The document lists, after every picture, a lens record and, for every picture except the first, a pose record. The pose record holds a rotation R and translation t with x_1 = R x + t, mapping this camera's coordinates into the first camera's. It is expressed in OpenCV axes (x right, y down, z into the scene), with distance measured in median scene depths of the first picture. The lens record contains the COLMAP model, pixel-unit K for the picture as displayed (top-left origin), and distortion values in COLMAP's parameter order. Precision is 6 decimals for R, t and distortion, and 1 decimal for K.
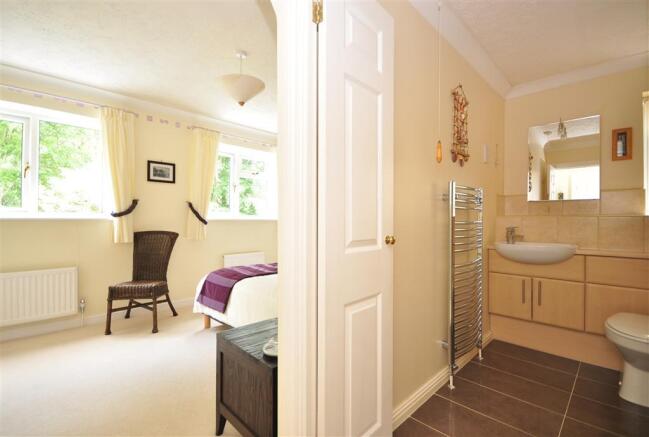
lens RADIAL K [[295.8, 0, 324.5], [0, 295.8, 218.5], [0, 0, 1]] dist [0.025030, -0.016037]
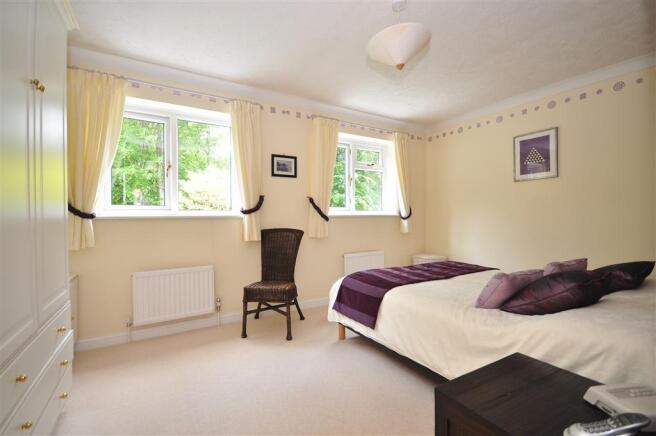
lens RADIAL K [[285.2, 0, 328.0], [0, 285.2, 218.0], [0, 0, 1]] dist [0.002963, 0.000062]
pose [[0.971295, -0.010069, -0.237663, -0.224381], [0.013201, 0.999846, 0.011590, 0.000252], [0.237510, -0.014395, 0.971278, 0.169748]]
